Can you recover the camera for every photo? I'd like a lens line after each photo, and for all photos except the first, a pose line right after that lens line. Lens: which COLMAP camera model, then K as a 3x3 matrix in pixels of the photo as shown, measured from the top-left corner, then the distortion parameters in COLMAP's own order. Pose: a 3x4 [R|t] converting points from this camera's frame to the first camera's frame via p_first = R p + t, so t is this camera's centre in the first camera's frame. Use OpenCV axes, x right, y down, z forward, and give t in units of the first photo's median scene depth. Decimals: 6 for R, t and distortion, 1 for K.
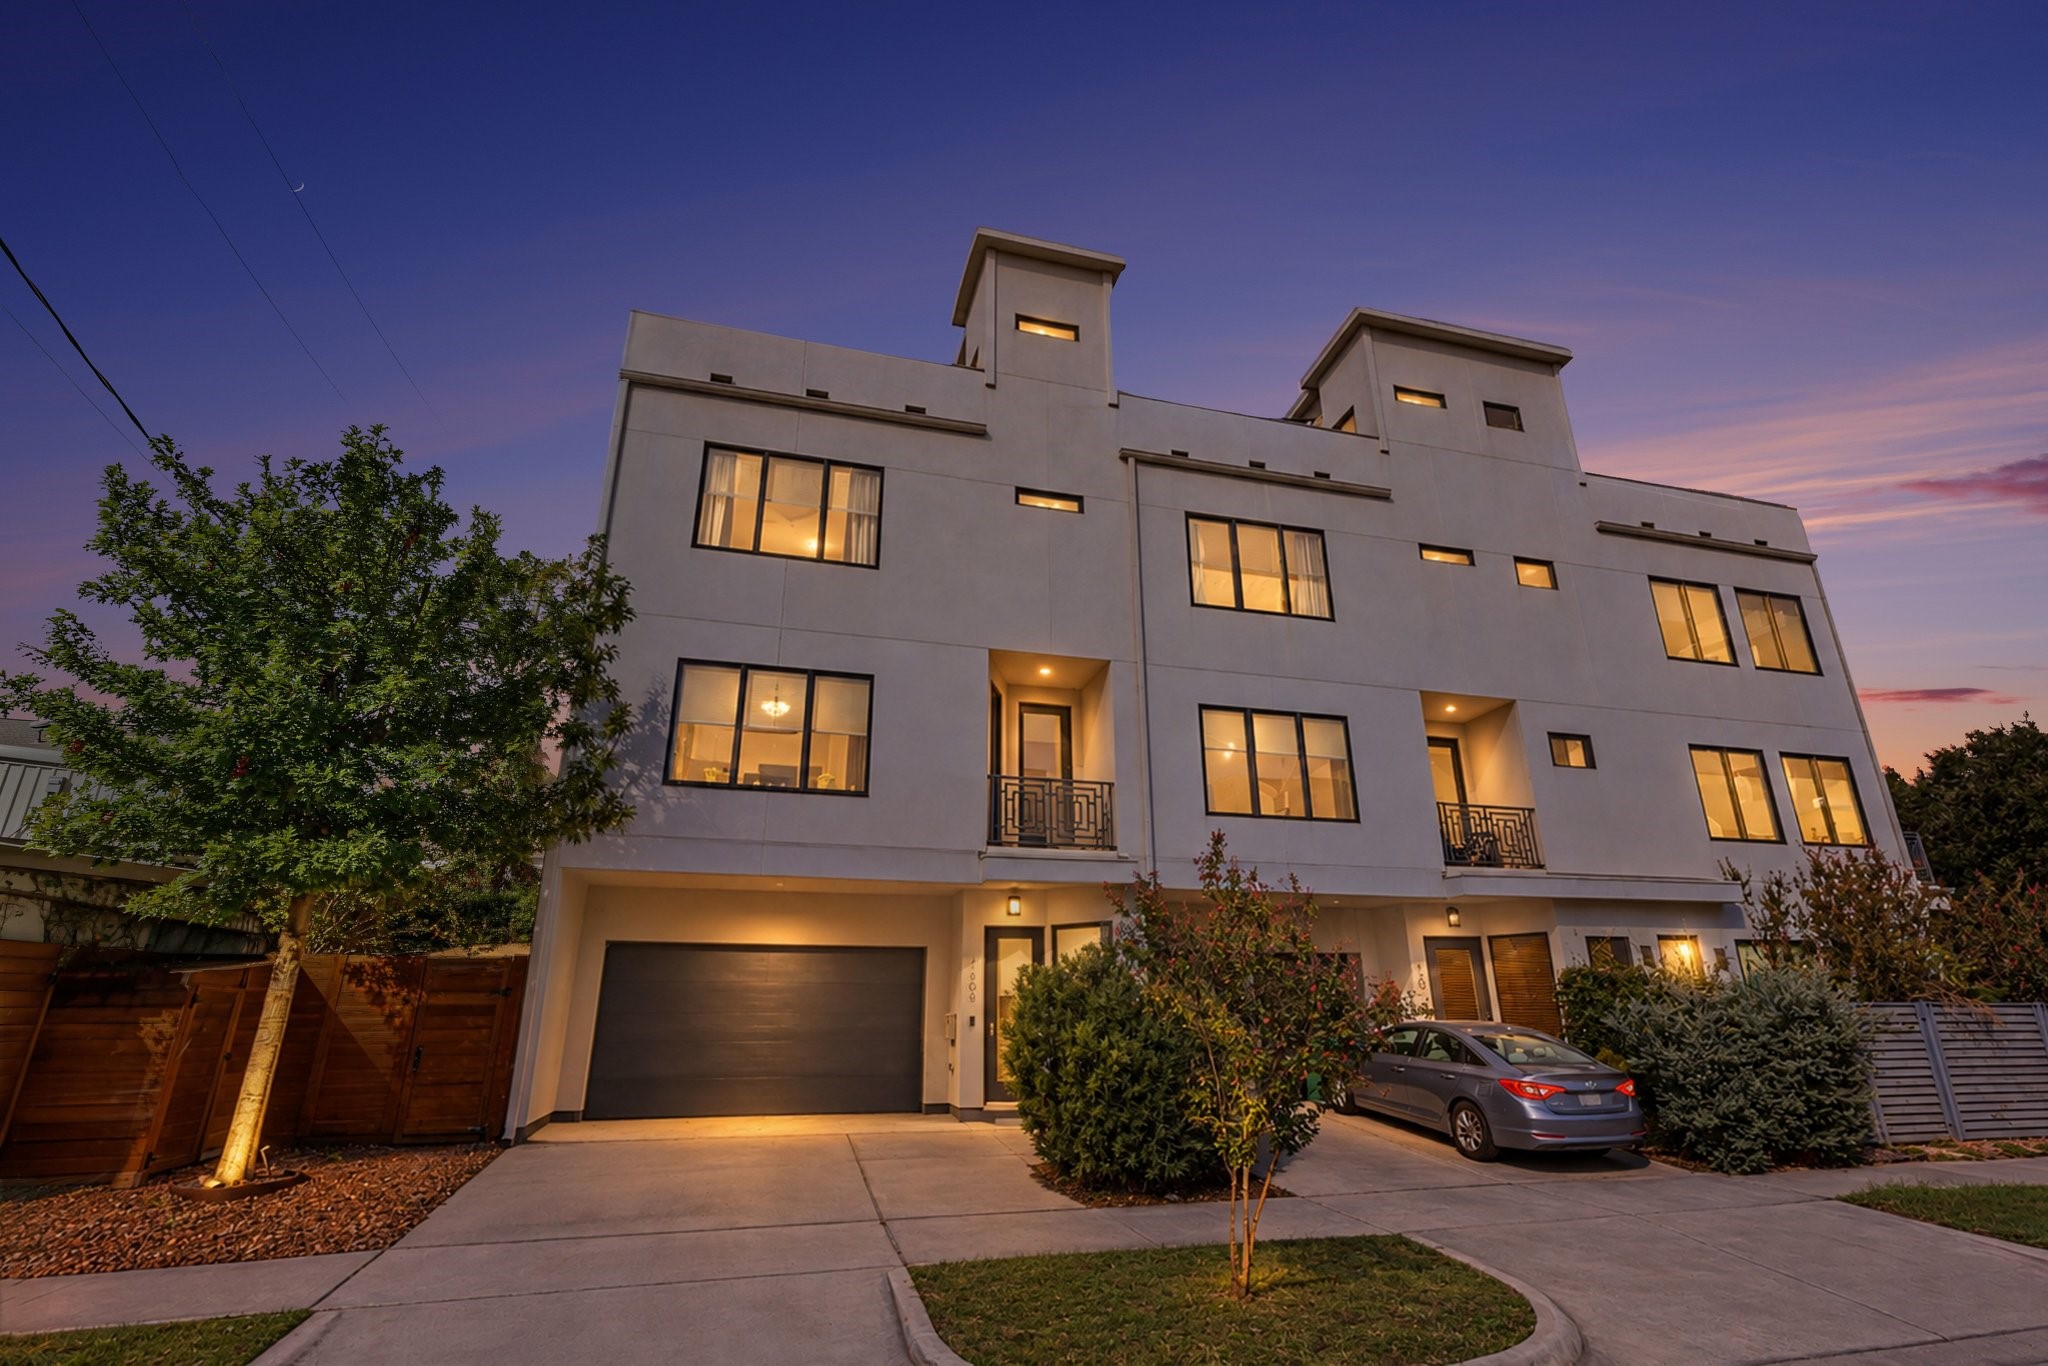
lens RADIAL K [[941.7, 0, 1023.7], [0, 941.7, 683.7], [0, 0, 1]] dist [0.003030, 0.000358]
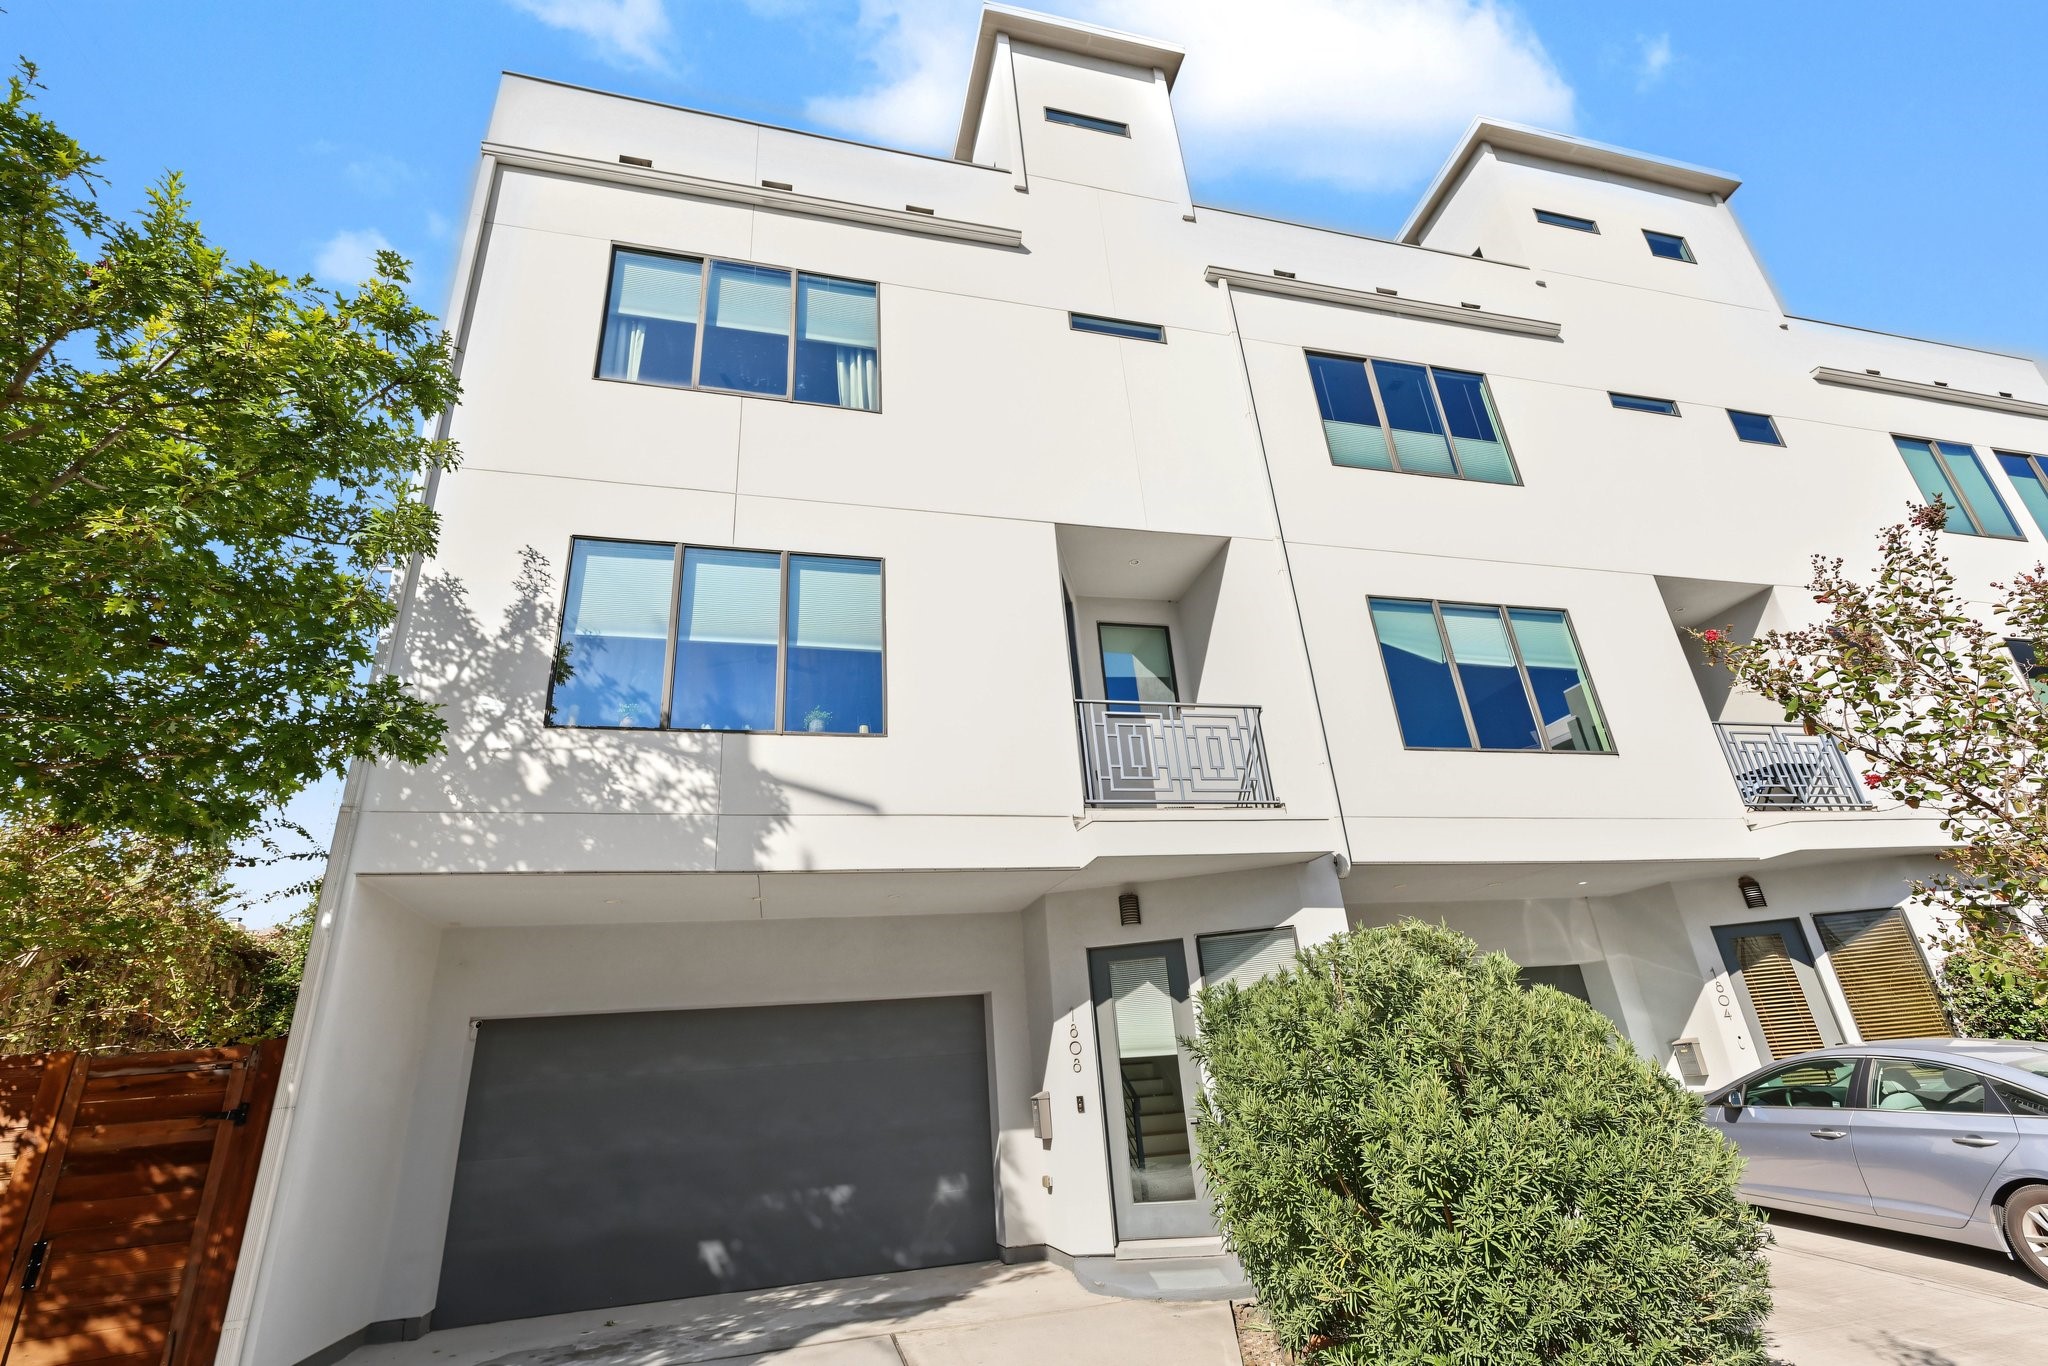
lens RADIAL K [[941.7, 0, 1022.7], [0, 941.7, 682.8], [0, 0, 1]] dist [0.003030, 0.000358]
pose [[0.997445, -0.068633, 0.019808, -0.083728], [0.070004, 0.994354, -0.079748, 0.128758], [-0.014223, 0.080931, 0.996618, 0.358938]]
